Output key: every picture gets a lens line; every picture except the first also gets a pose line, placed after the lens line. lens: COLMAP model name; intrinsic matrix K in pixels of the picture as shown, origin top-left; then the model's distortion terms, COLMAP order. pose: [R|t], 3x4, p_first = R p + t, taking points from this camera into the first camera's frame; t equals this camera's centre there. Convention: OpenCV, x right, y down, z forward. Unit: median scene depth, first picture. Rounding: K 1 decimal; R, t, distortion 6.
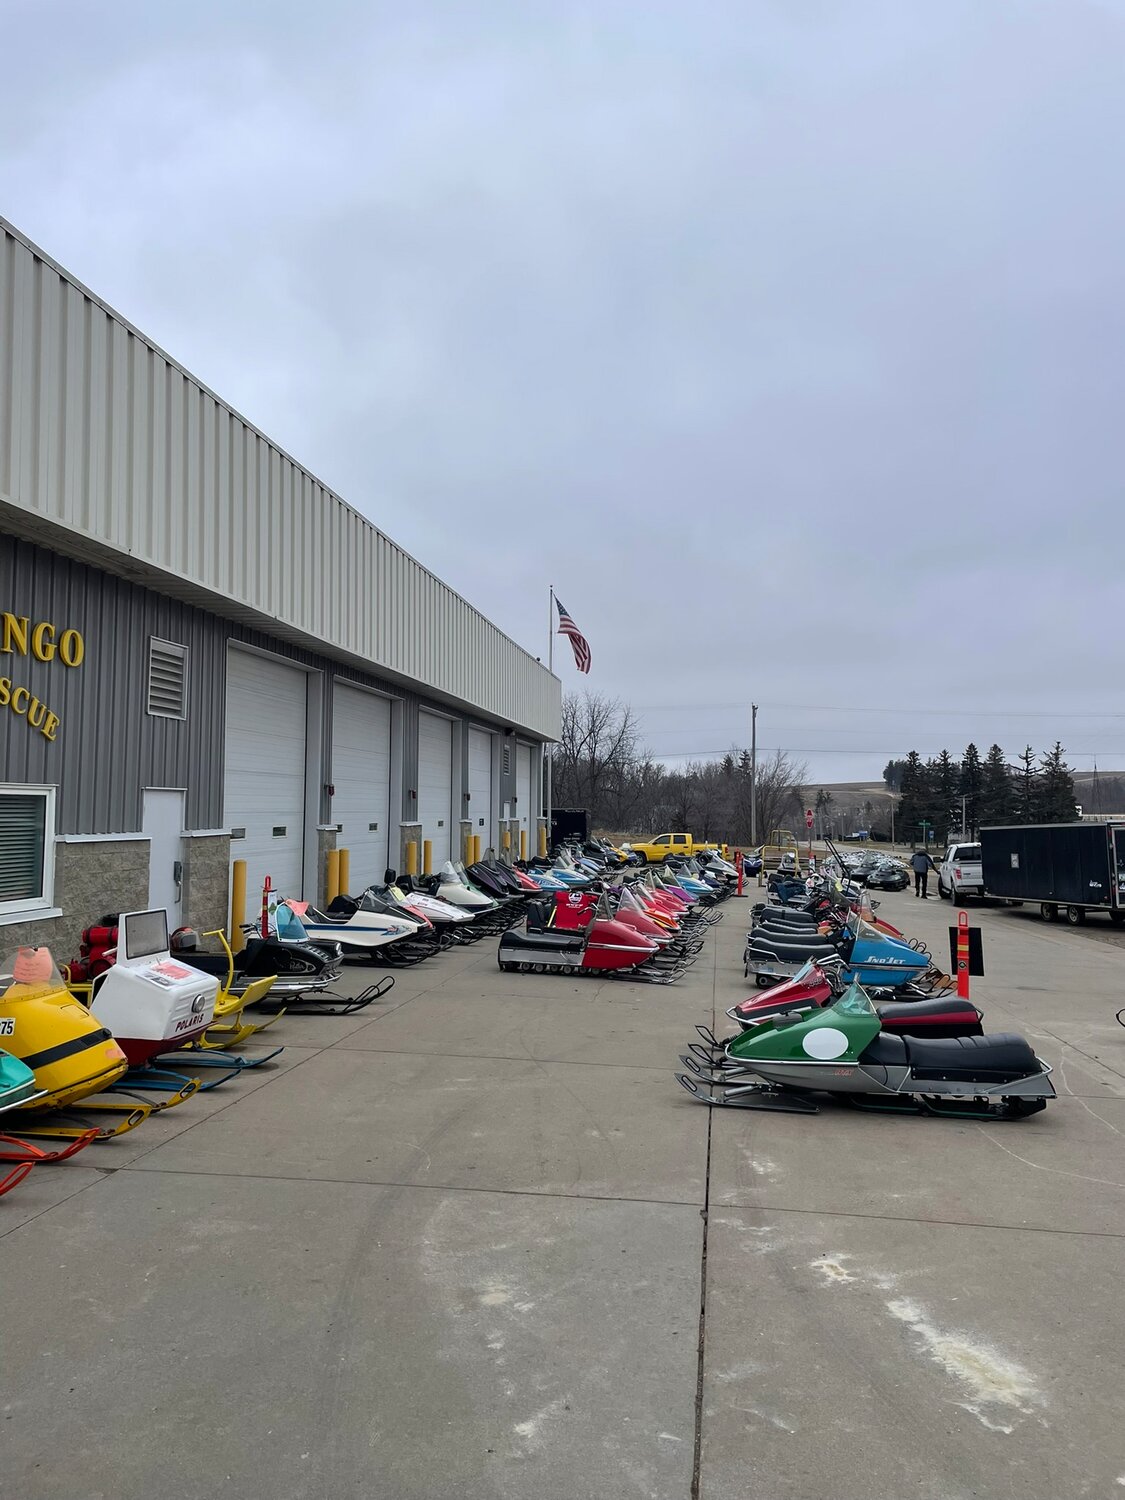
lens RADIAL K [[1119.1, 0, 562.5], [0, 1119.1, 750.0], [0, 0, 1]] dist [0.080004, -0.102096]
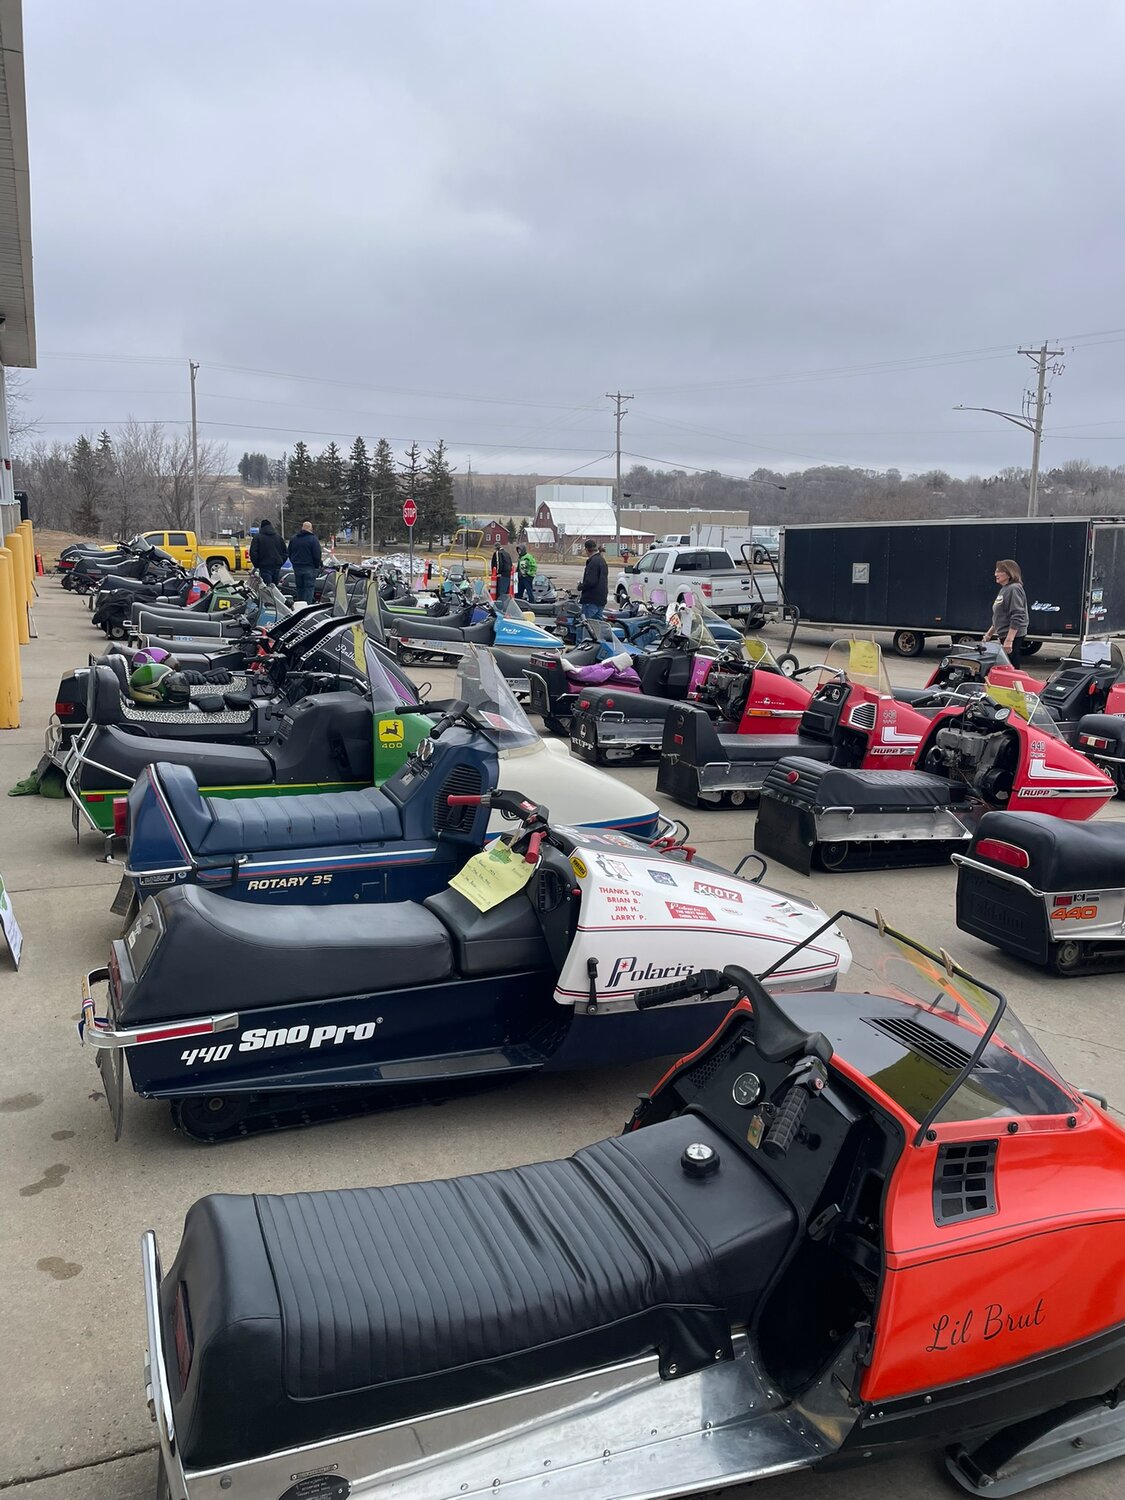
lens RADIAL K [[1119.1, 0, 562.5], [0, 1119.1, 750.0], [0, 0, 1]] dist [0.080004, -0.102096]
pose [[0.848922, -0.095325, 0.519851, -0.074146], [-0.044649, 0.967149, 0.250258, 0.018715], [-0.526629, -0.235661, 0.816778, 0.254385]]
